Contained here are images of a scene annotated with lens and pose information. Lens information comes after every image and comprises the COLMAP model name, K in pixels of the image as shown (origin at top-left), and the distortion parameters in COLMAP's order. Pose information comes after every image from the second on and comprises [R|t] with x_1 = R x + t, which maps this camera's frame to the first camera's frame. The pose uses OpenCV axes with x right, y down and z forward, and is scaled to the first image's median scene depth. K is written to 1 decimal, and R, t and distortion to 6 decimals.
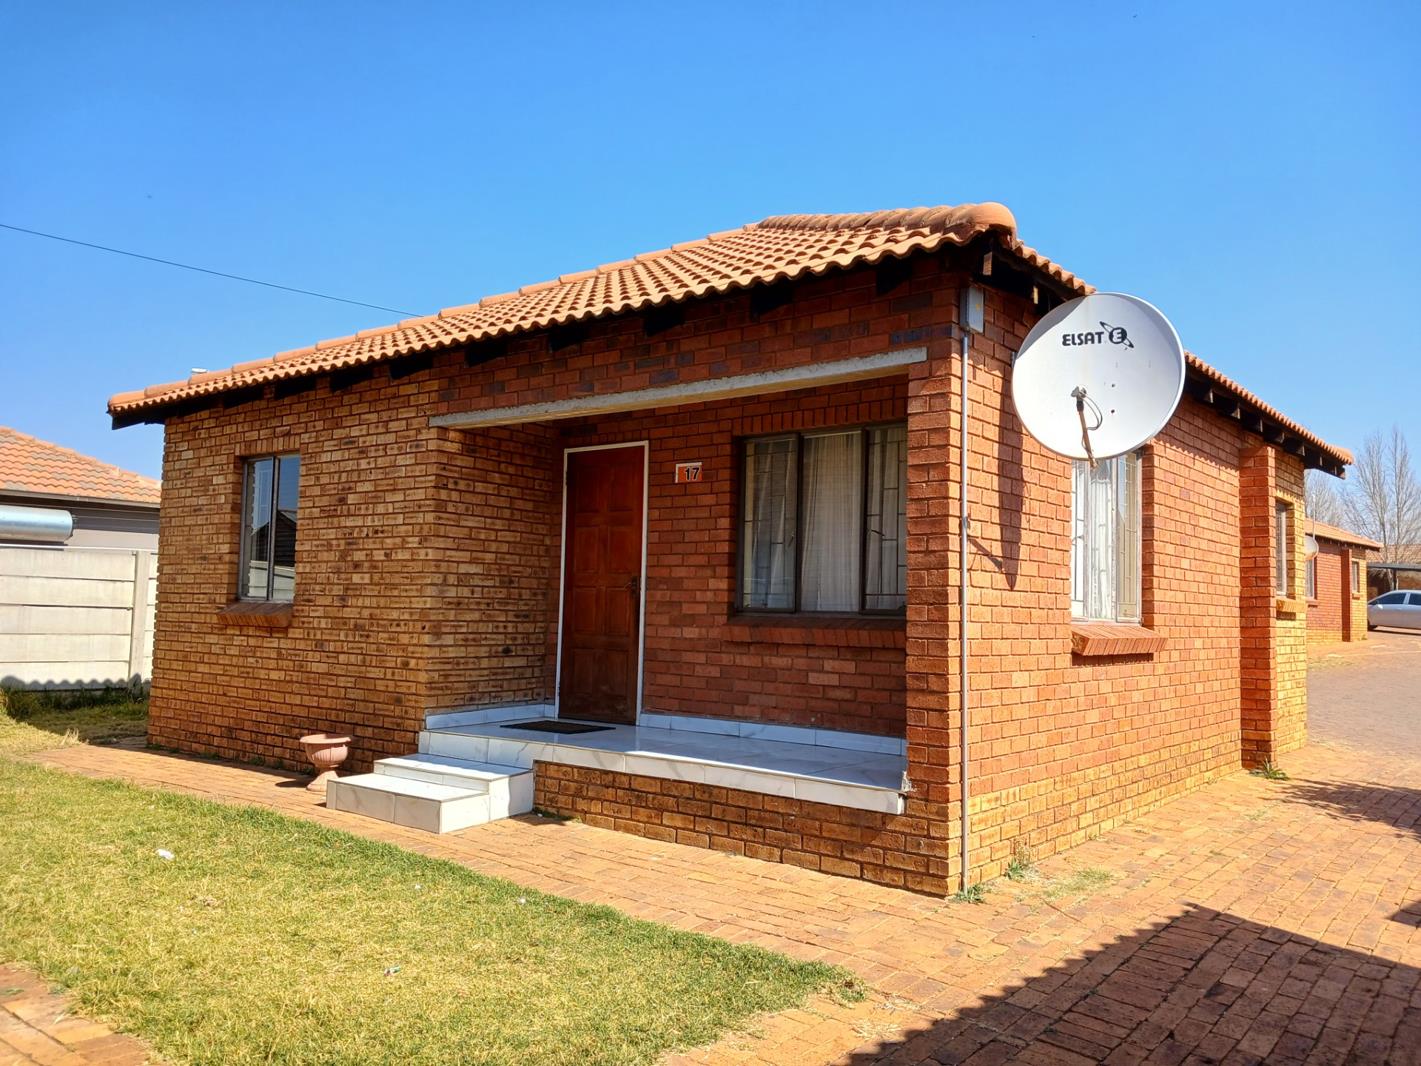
lens RADIAL K [[1127.7, 0, 710.6], [0, 1127.7, 527.3], [0, 0, 1]] dist [0.016907, -0.084226]
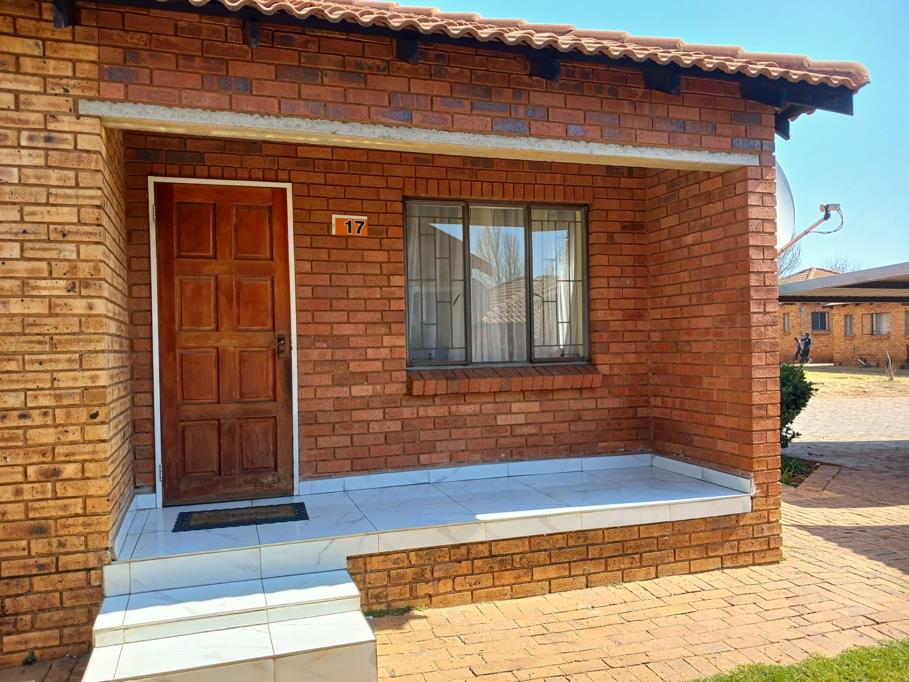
lens RADIAL K [[721.4, 0, 458.8], [0, 721.4, 354.5], [0, 0, 1]] dist [0.016907, -0.084226]
pose [[0.535715, -0.042256, 0.843341, -0.546152], [-0.030448, 0.997131, 0.069304, 0.017464], [-0.843850, -0.062805, 0.532891, 0.645923]]
